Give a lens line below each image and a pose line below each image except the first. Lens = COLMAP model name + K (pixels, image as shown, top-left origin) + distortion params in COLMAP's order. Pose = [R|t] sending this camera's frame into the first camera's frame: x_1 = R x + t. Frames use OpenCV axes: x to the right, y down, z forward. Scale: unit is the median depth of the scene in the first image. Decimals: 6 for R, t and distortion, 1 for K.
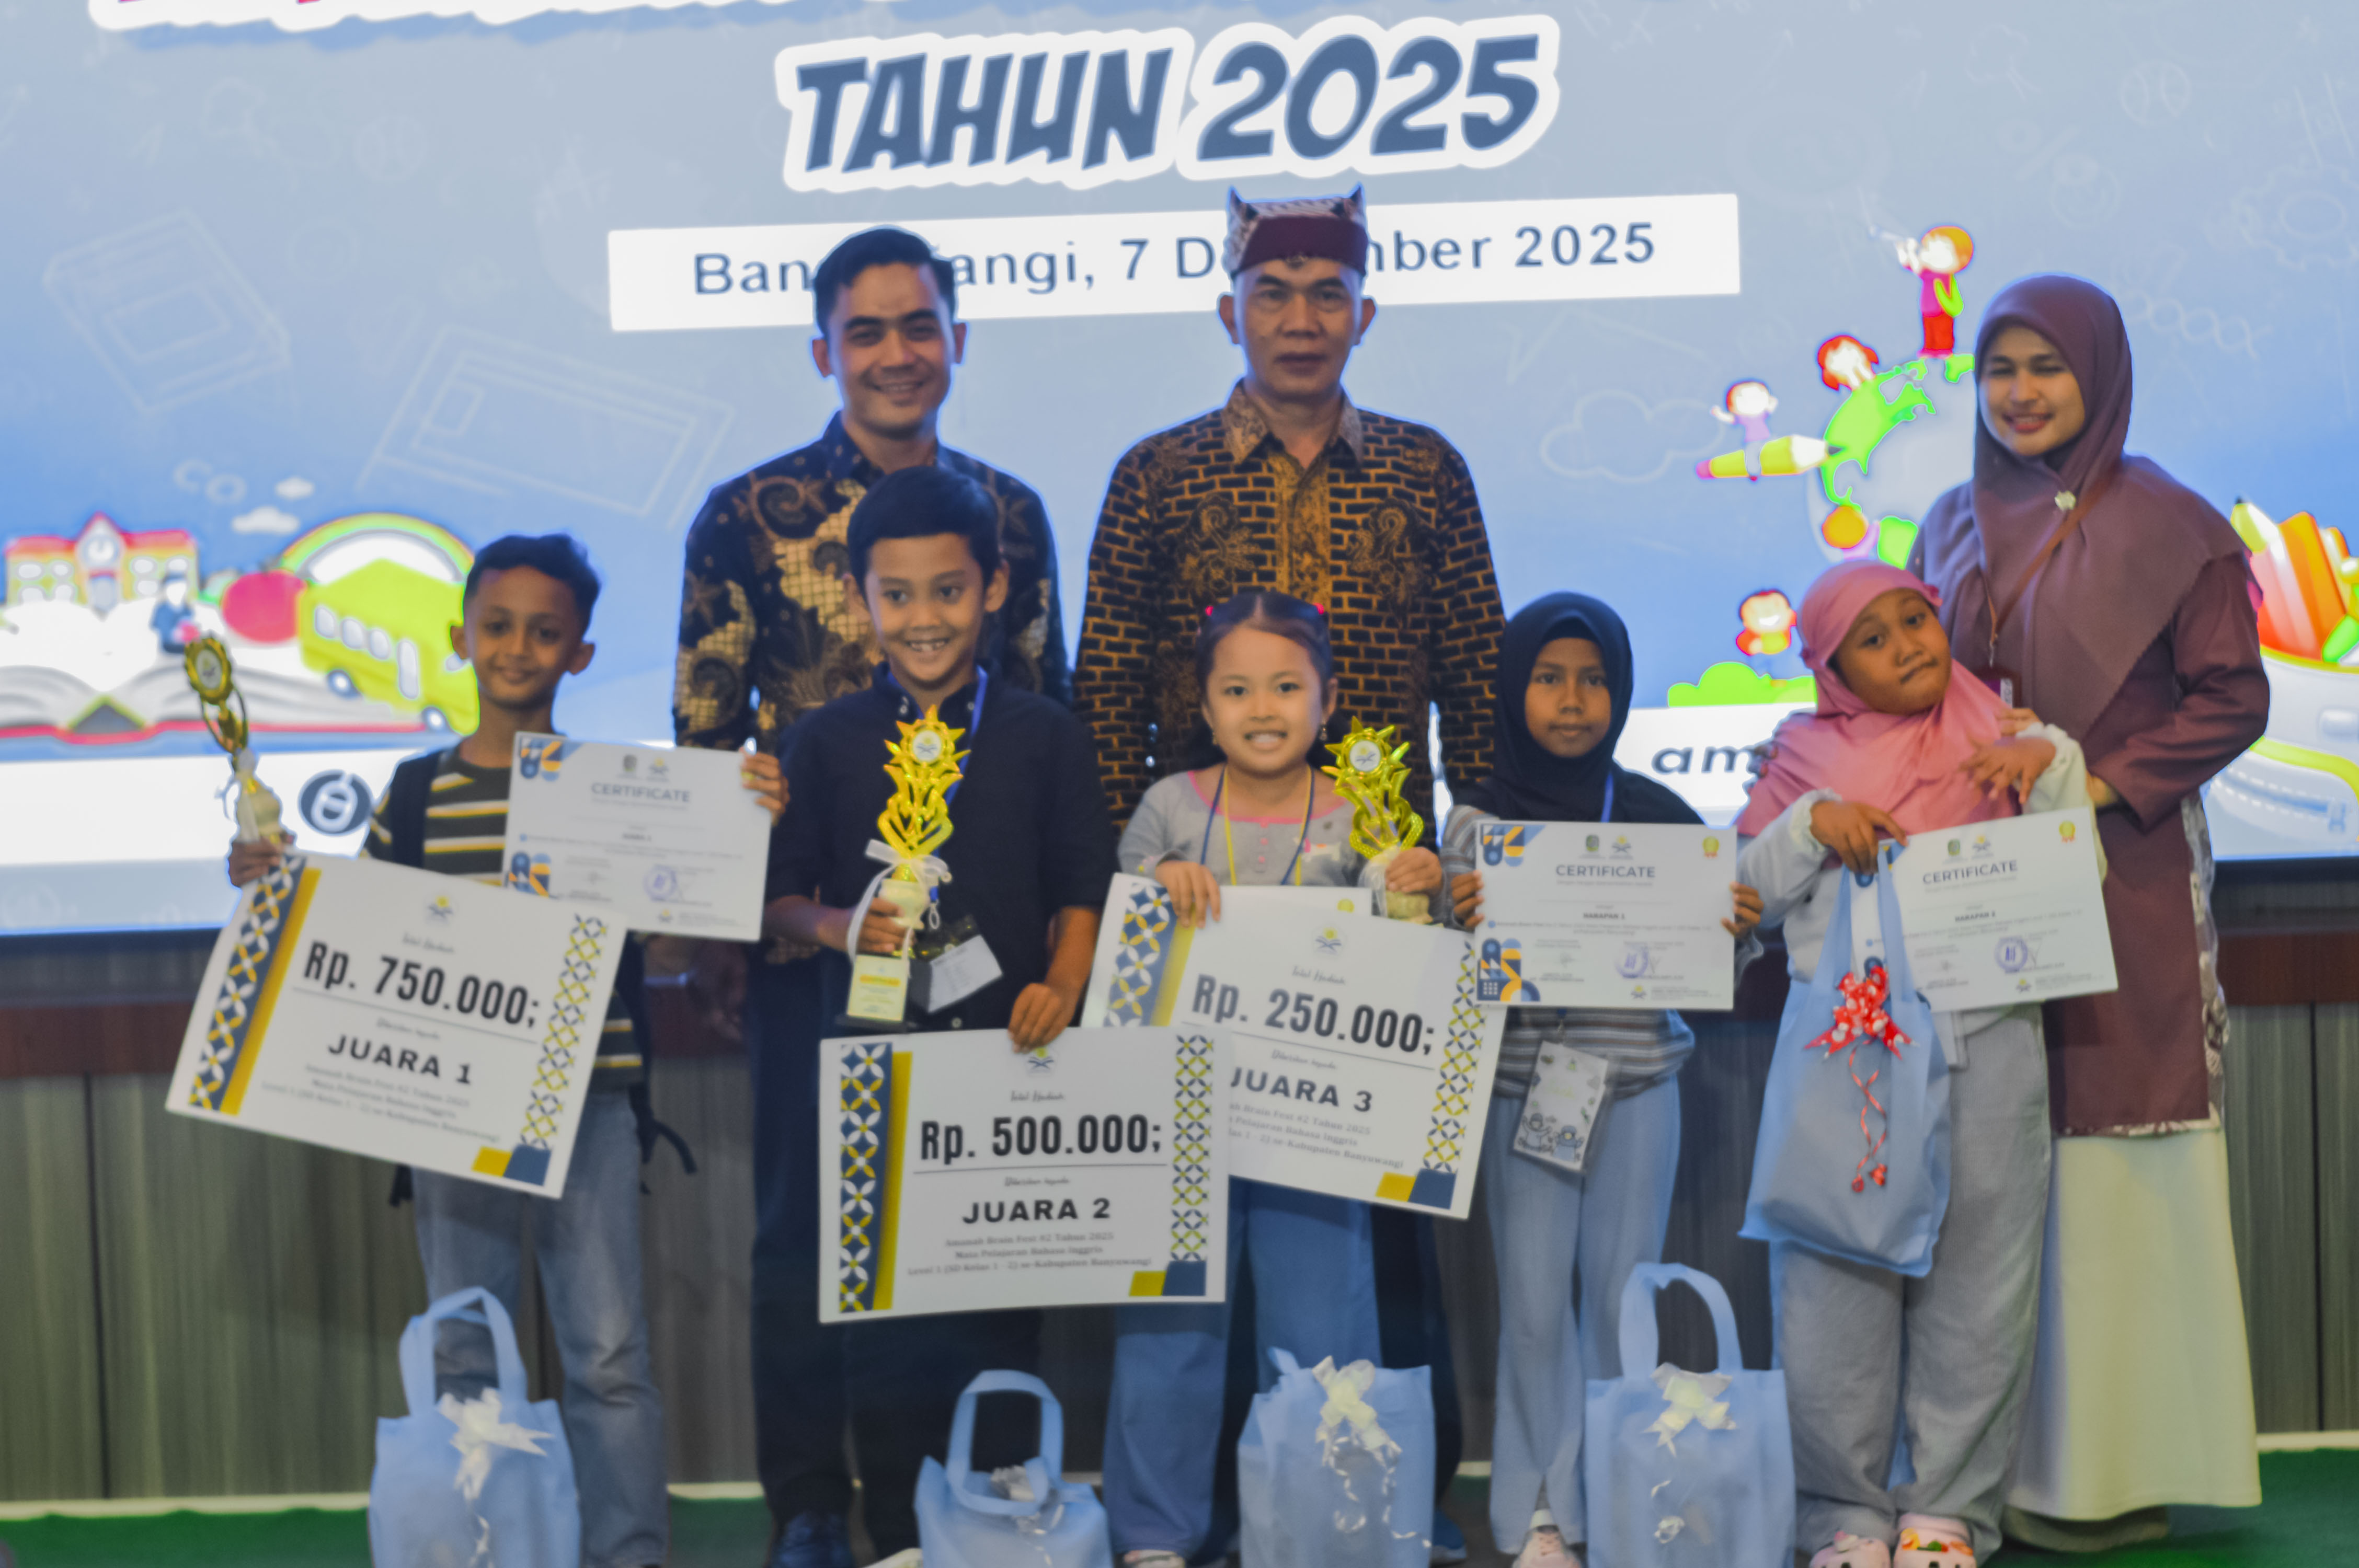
lens RADIAL K [[5730.4, 0, 981.1], [0, 5730.4, 753.8], [0, 0, 1]] dist [-0.035991, 0.000000]
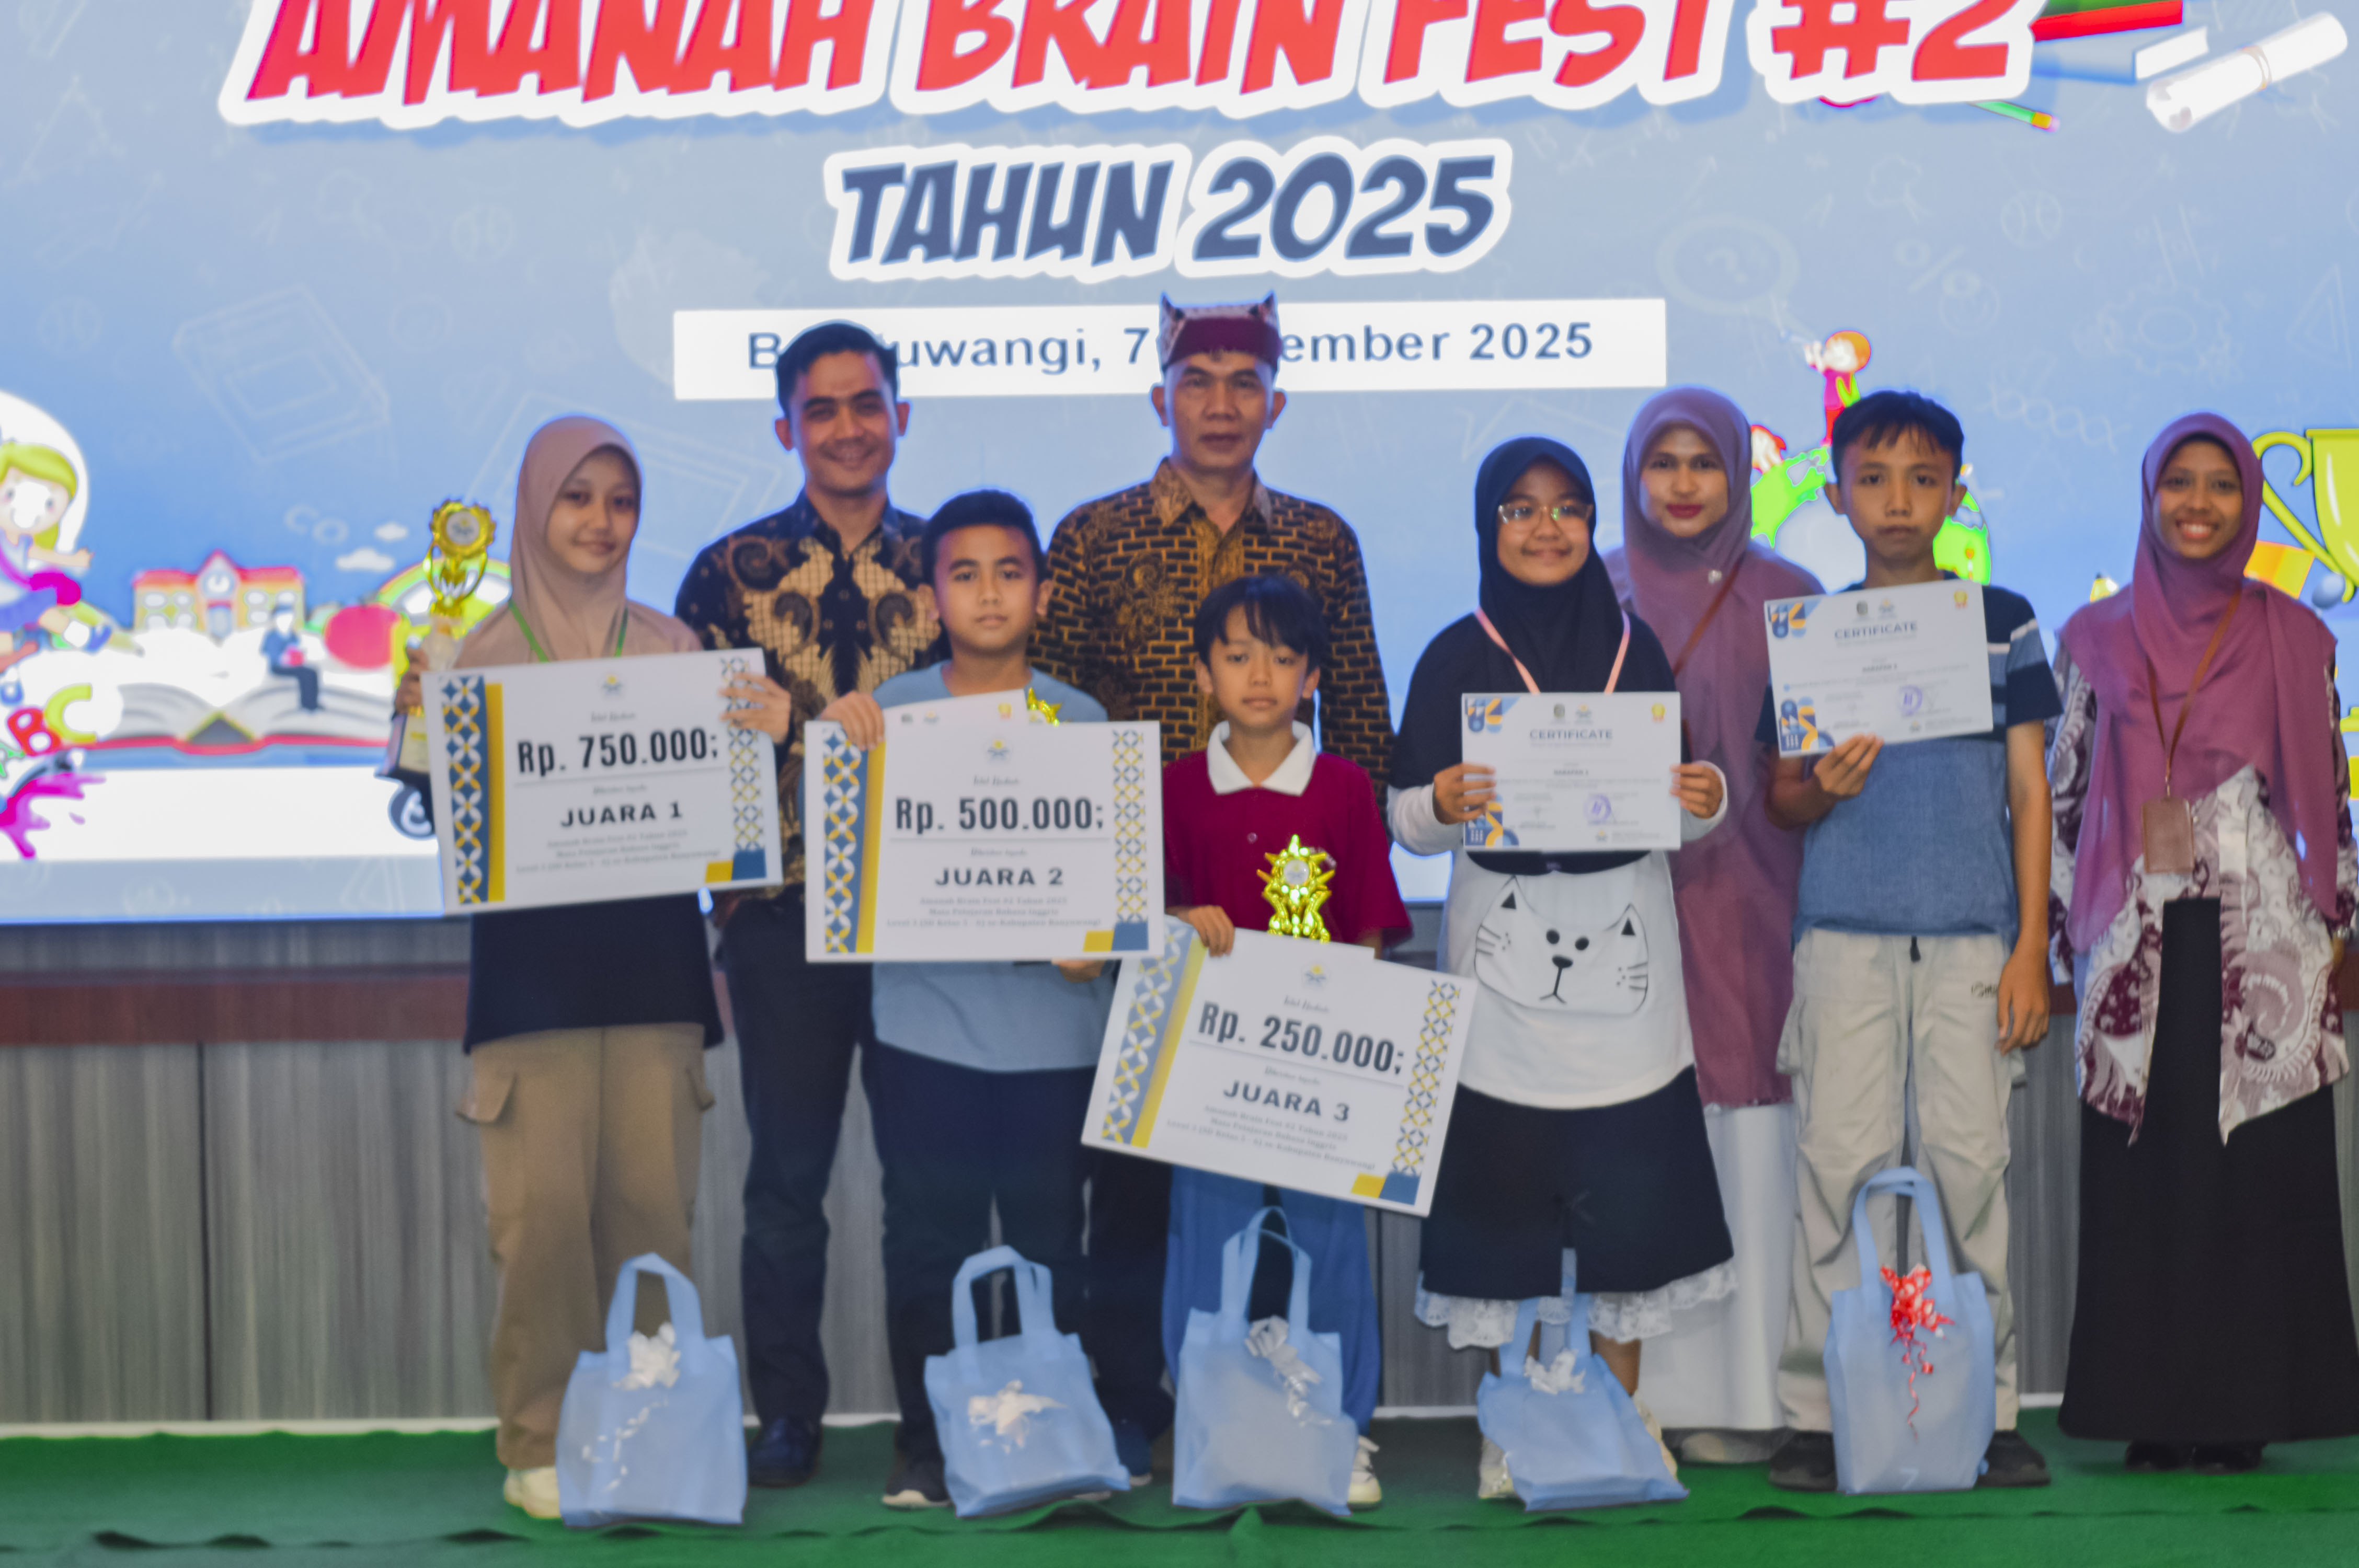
lens RADIAL K [[5730.4, 0, 1186.5], [0, 5730.4, 776.1], [0, 0, 1]] dist [-0.035991, 0.000000]
pose [[0.999392, 0.018644, 0.029470, 0.004814], [-0.018470, 0.999810, -0.006166, 0.005994], [-0.029580, 0.005618, 0.999547, -0.137392]]
